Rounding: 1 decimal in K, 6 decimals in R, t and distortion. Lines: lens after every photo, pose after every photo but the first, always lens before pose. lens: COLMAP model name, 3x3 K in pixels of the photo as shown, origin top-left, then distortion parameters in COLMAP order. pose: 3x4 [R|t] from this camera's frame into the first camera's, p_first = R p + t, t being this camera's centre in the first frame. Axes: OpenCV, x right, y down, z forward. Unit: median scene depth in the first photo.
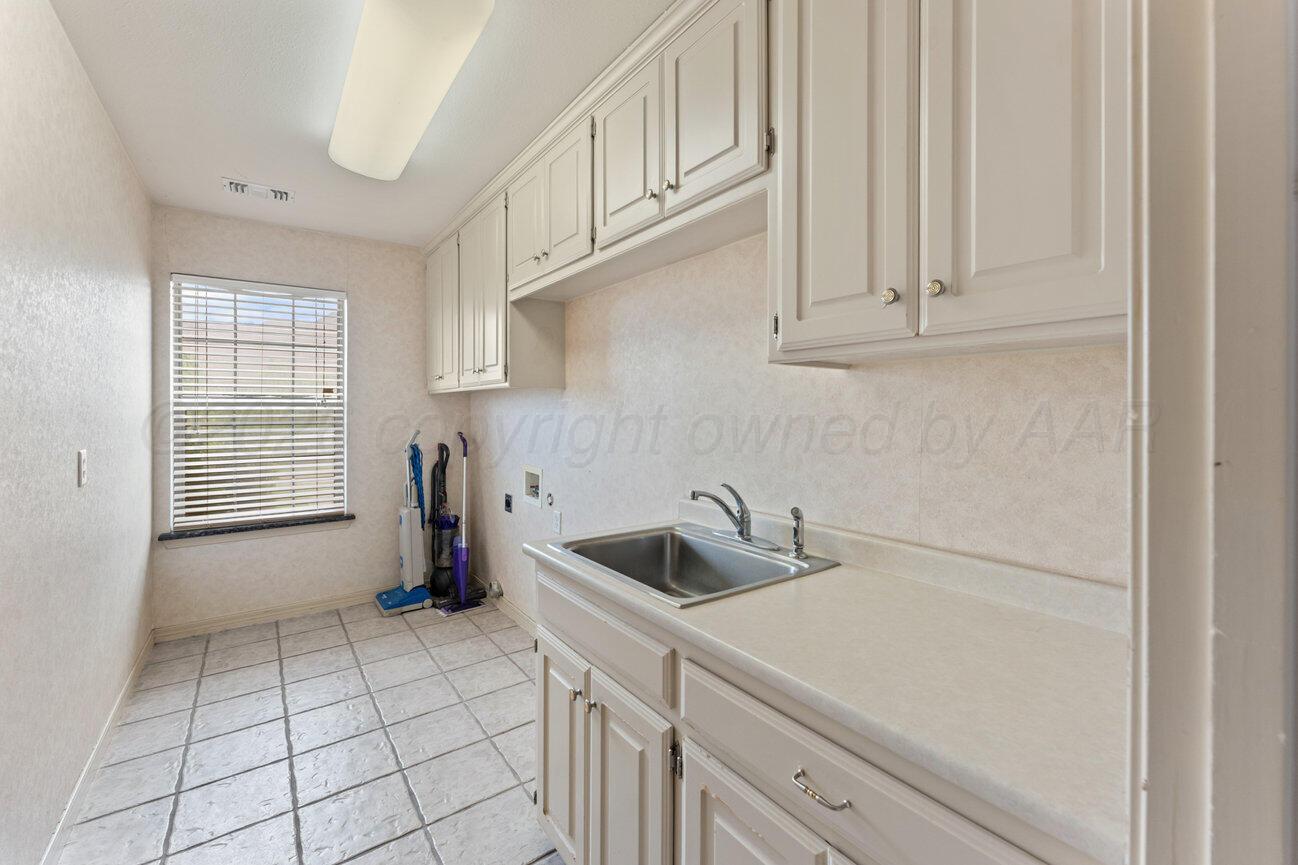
lens RADIAL K [[534.0, 0, 649.1], [0, 534.0, 412.9], [0, 0, 1]] dist [-0.000412, 0.000043]
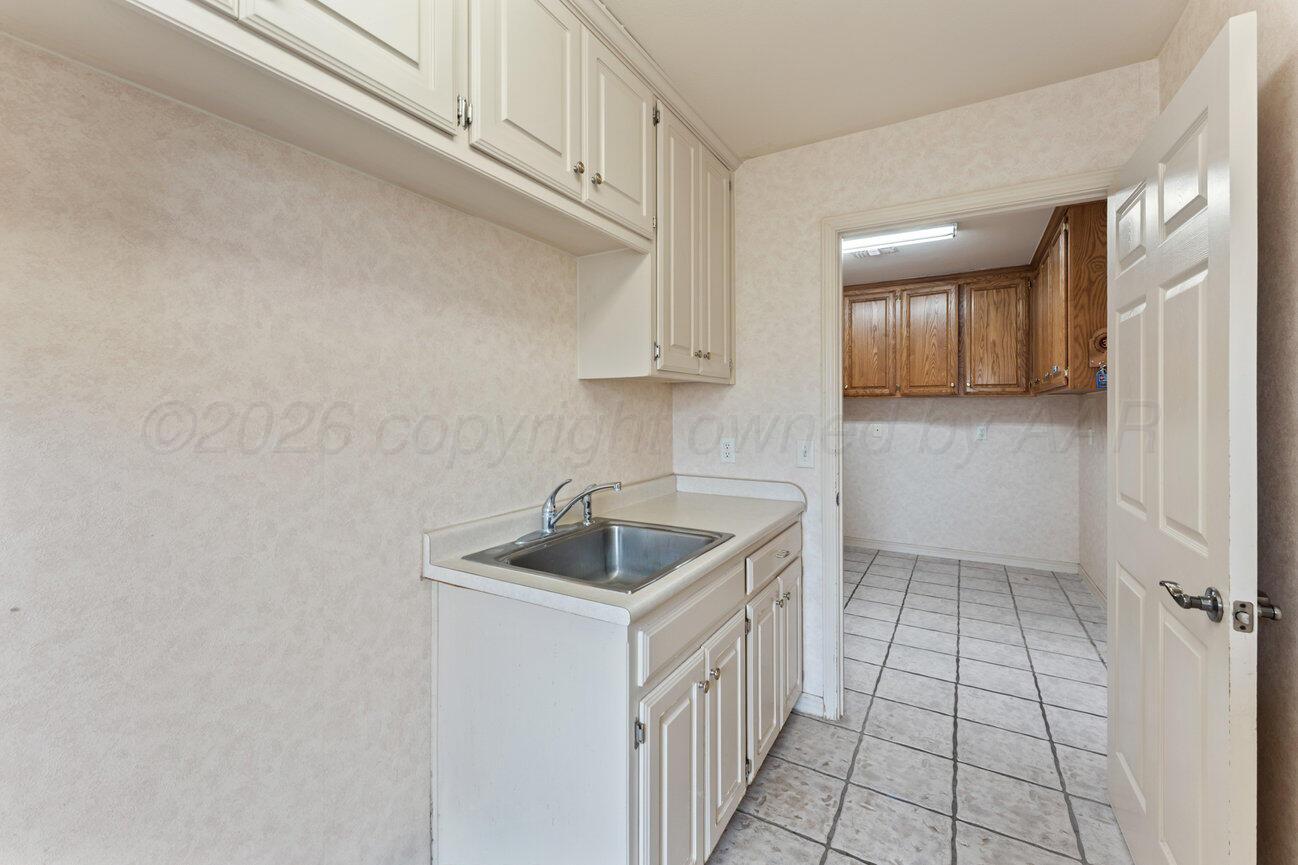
lens RADIAL K [[534.0, 0, 649.1], [0, 534.0, 412.9], [0, 0, 1]] dist [-0.000412, 0.000043]
pose [[-0.397246, -0.006547, 0.917689, -0.402537], [0.010001, 0.999884, 0.011463, -0.003404], [-0.917658, 0.013731, -0.397134, 0.580592]]
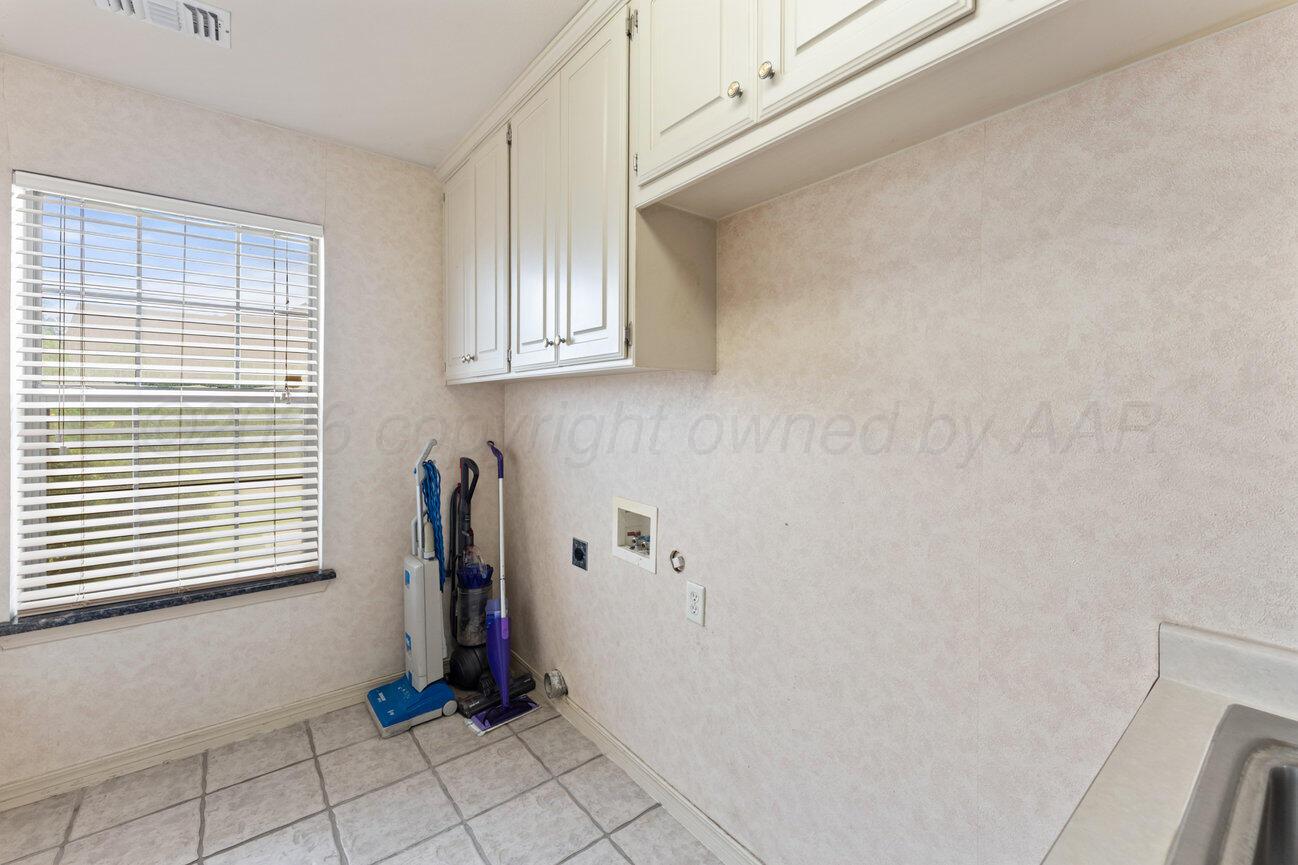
lens RADIAL K [[540.0, 0, 652.8], [0, 540.0, 410.0], [0, 0, 1]] dist [-0.000533, -0.000177]
pose [[0.999257, 0.002712, 0.038435, -0.198323], [-0.002615, 0.999993, -0.002567, -0.002846], [-0.038442, 0.002465, 0.999258, 0.341627]]
